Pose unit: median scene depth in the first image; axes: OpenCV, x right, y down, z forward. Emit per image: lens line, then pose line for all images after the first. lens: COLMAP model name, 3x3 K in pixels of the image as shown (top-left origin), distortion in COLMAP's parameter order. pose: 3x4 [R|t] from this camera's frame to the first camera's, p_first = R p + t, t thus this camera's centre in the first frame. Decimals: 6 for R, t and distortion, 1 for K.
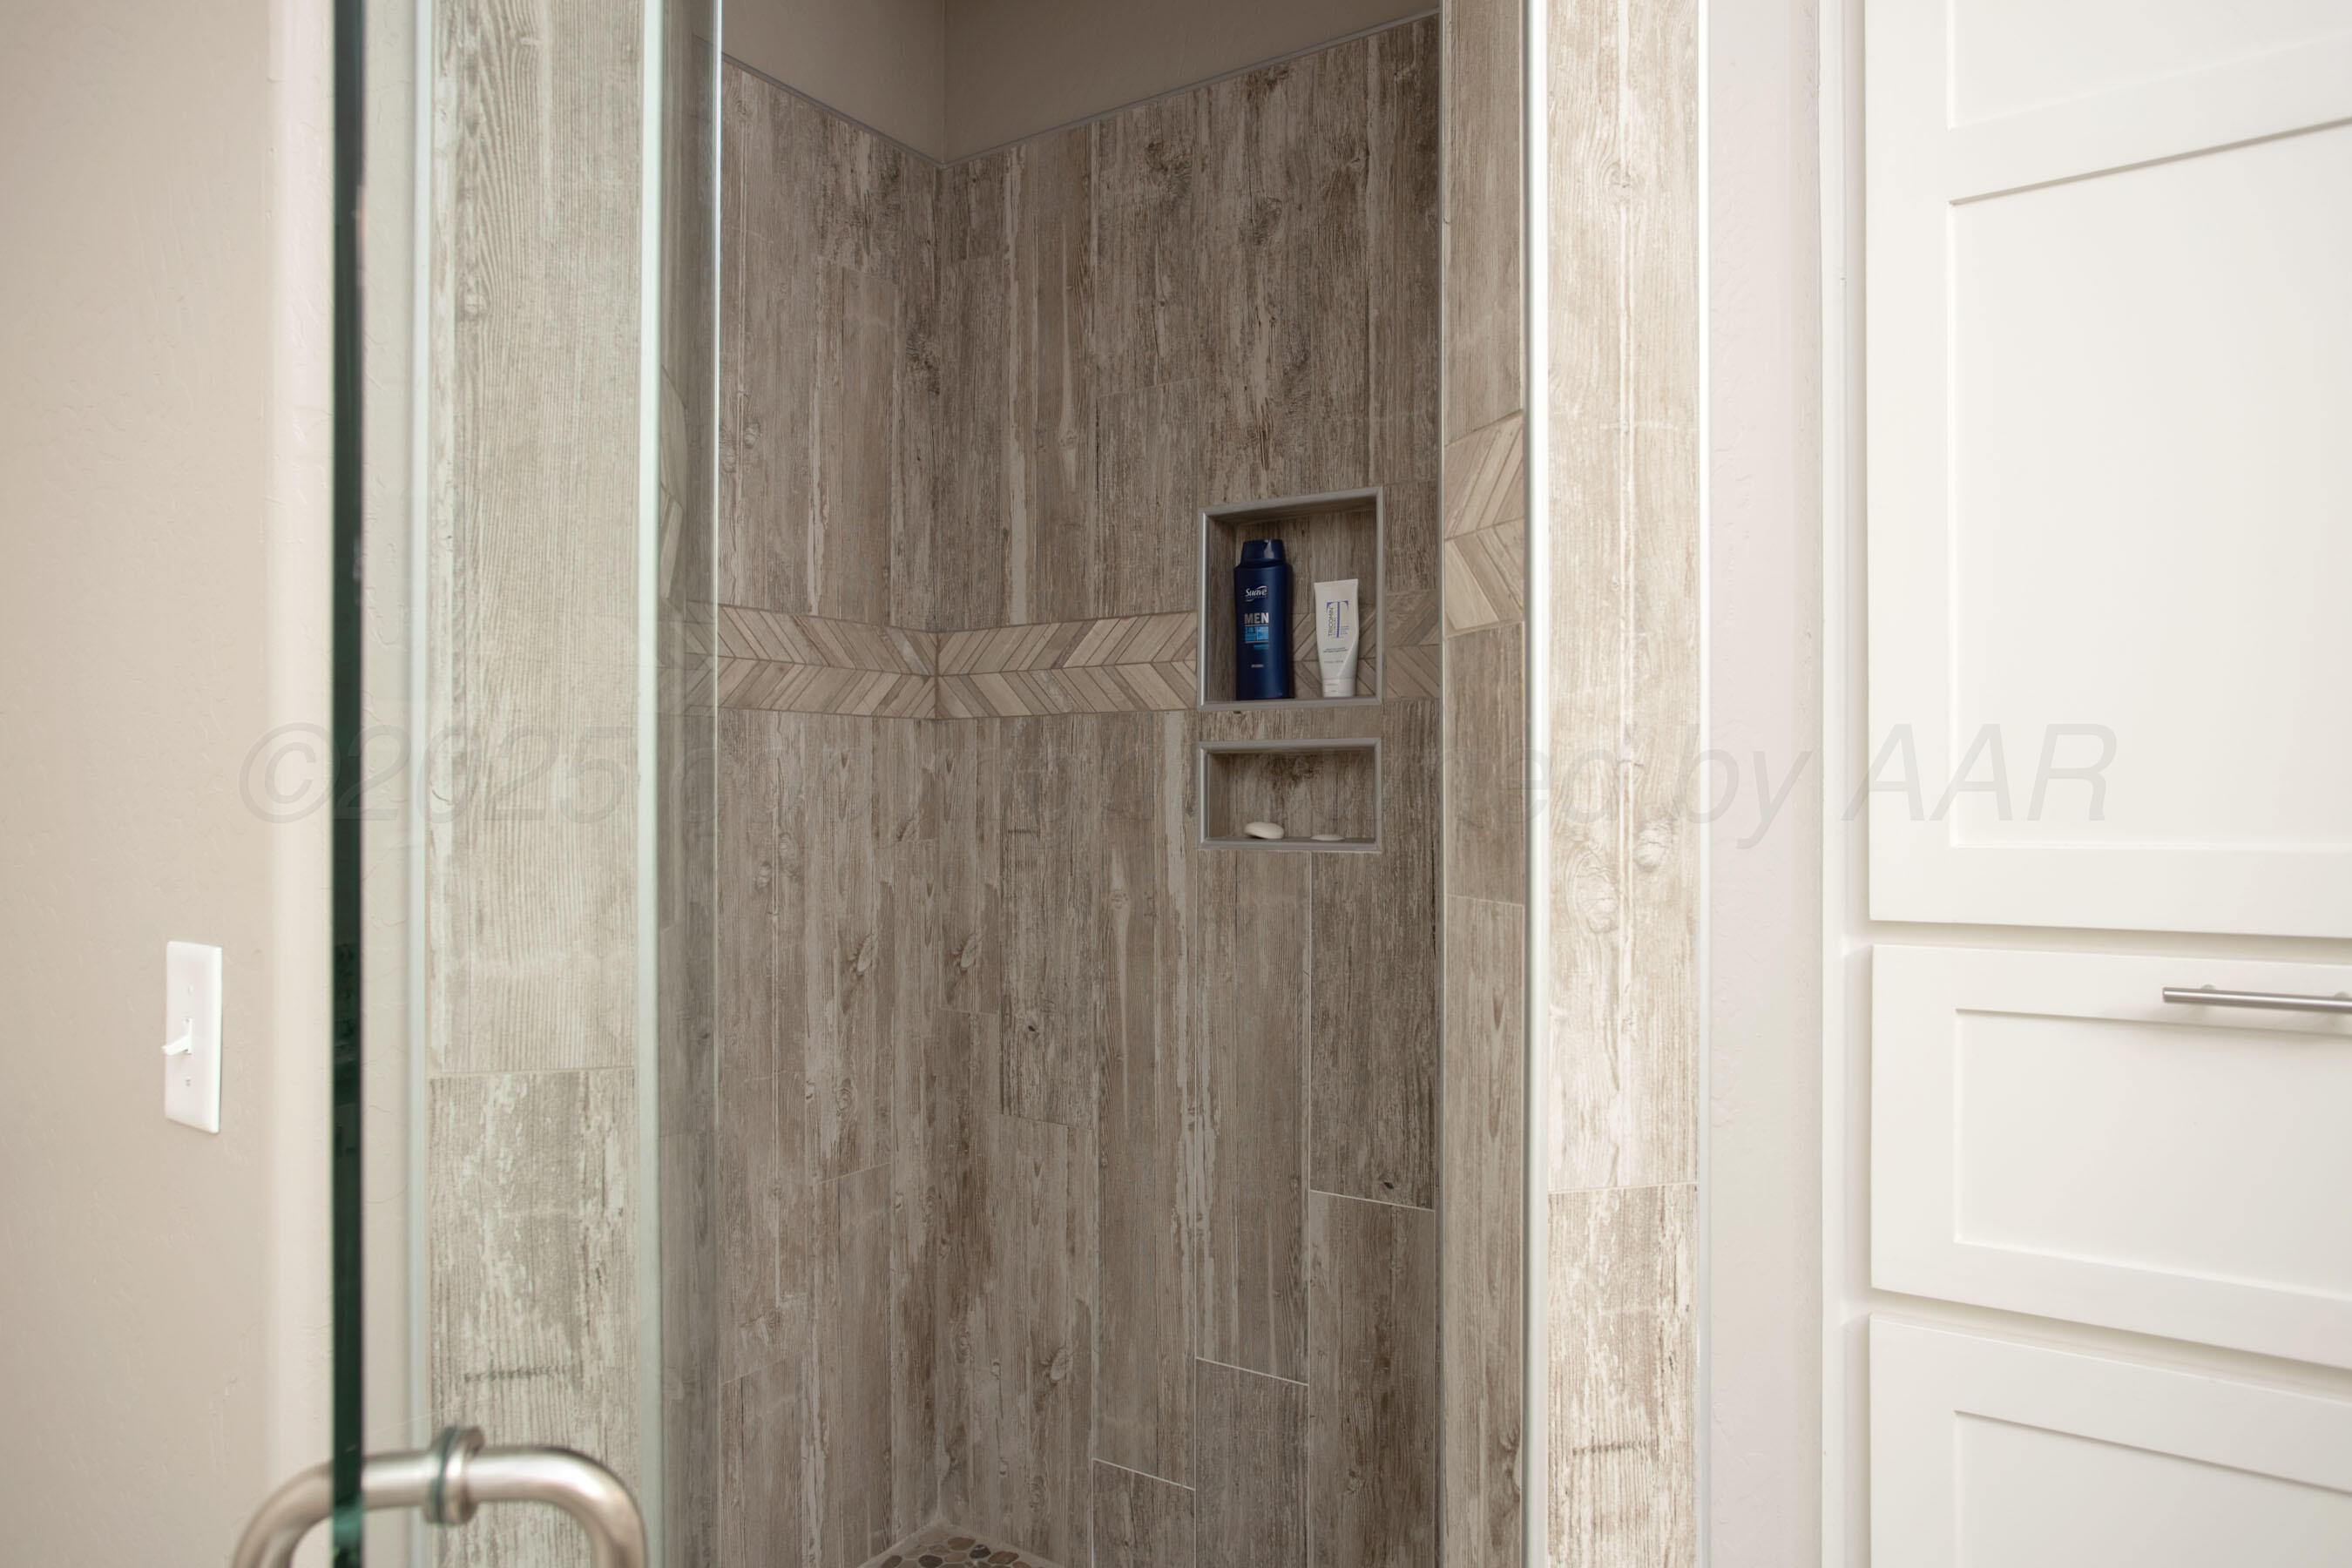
lens RADIAL K [[1403.8, 0, 1200.5], [0, 1403.8, 785.1], [0, 0, 1]] dist [-0.017121, 0.009170]
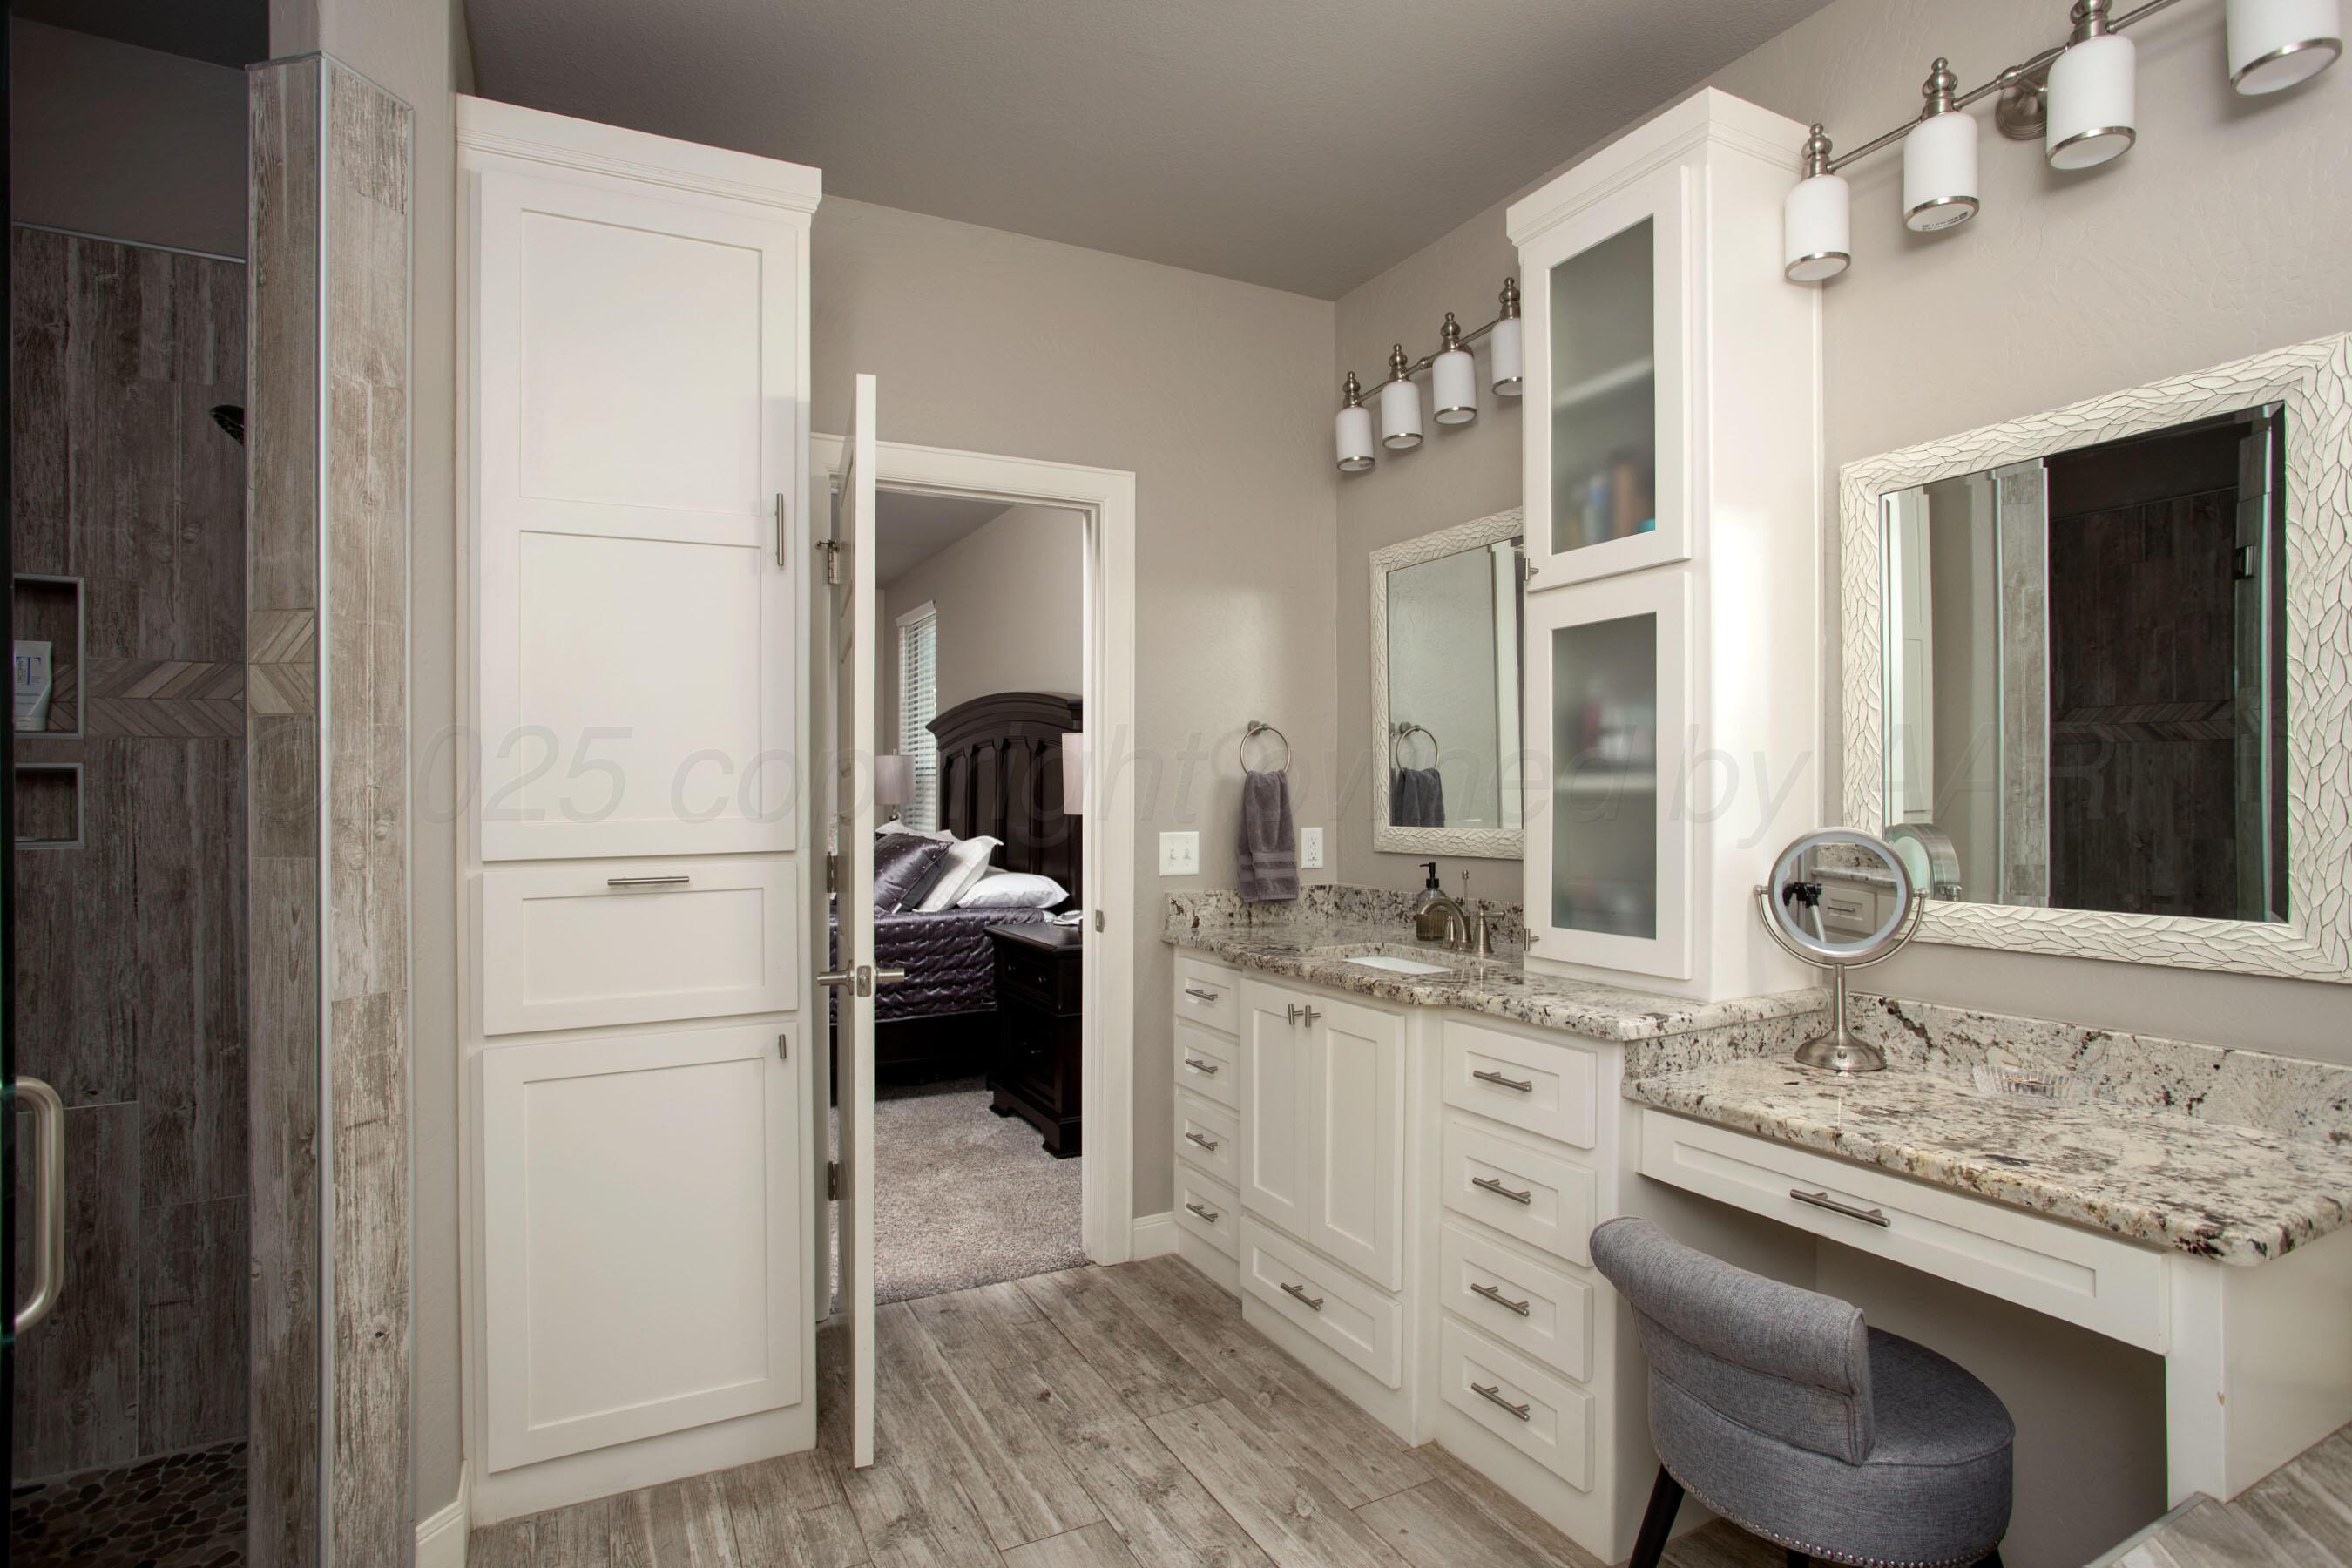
lens RADIAL K [[1155.9, 0, 1192.0], [0, 1155.9, 796.2], [0, 0, 1]] dist [-0.050444, 0.014049]
pose [[0.470249, -0.002974, 0.882529, -0.571970], [0.003054, 0.999994, 0.001742, -0.001064], [-0.882529, 0.001876, 0.470255, -0.814670]]
